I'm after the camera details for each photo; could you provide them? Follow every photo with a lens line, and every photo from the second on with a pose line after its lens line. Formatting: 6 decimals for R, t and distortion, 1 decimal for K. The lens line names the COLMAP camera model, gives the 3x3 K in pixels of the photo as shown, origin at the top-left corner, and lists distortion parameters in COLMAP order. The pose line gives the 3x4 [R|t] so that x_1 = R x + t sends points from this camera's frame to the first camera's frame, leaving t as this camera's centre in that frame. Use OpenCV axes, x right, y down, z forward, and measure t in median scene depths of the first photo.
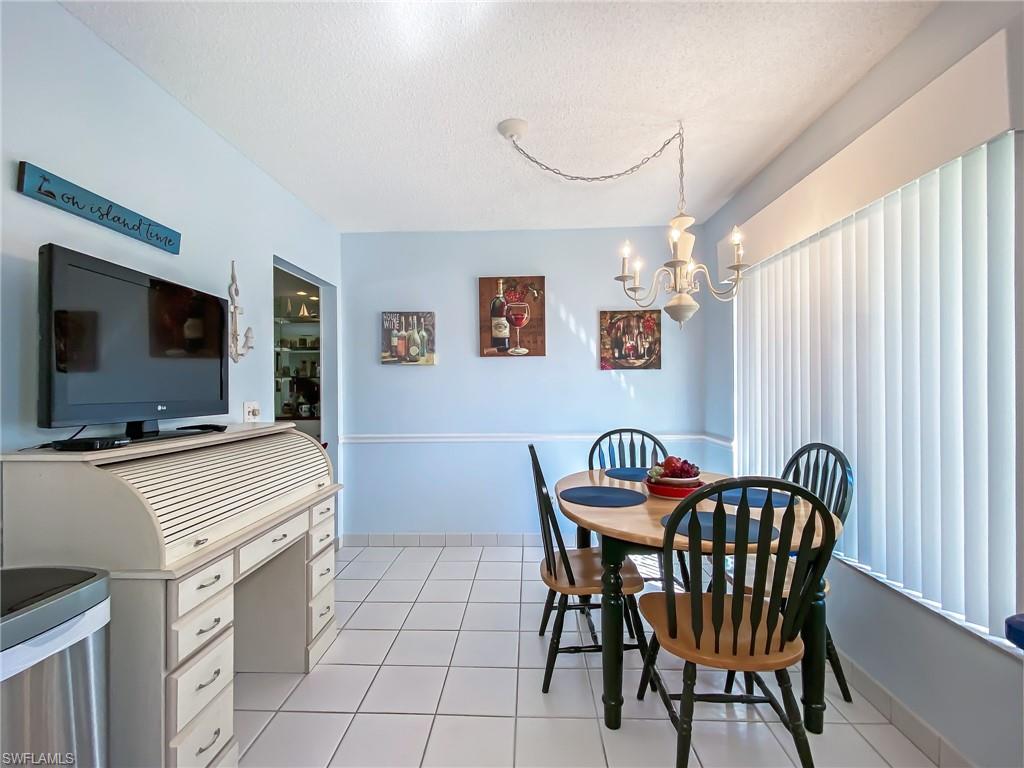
lens RADIAL K [[467.1, 0, 504.6], [0, 467.1, 388.9], [0, 0, 1]] dist [-0.001495, -0.000515]
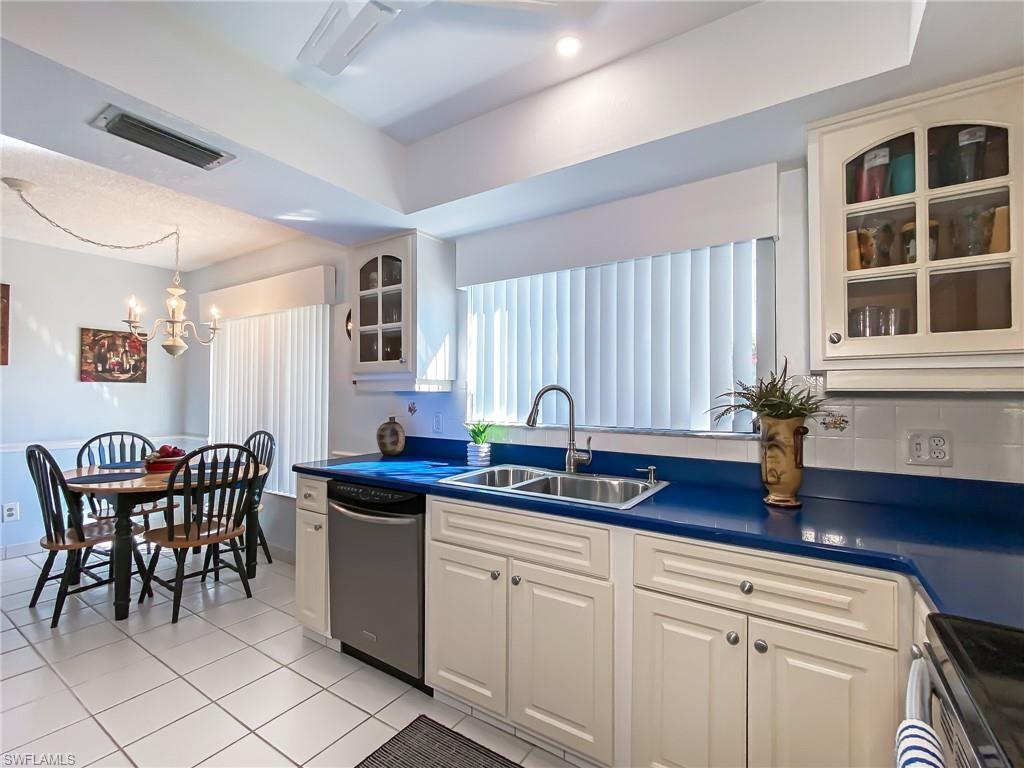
lens RADIAL K [[467.1, 0, 504.6], [0, 467.1, 388.9], [0, 0, 1]] dist [-0.001495, -0.000515]
pose [[0.521834, 0.020789, 0.852794, -0.256665], [-0.004780, 0.999759, -0.021446, -0.006191], [-0.853034, 0.007115, 0.521807, -0.513959]]
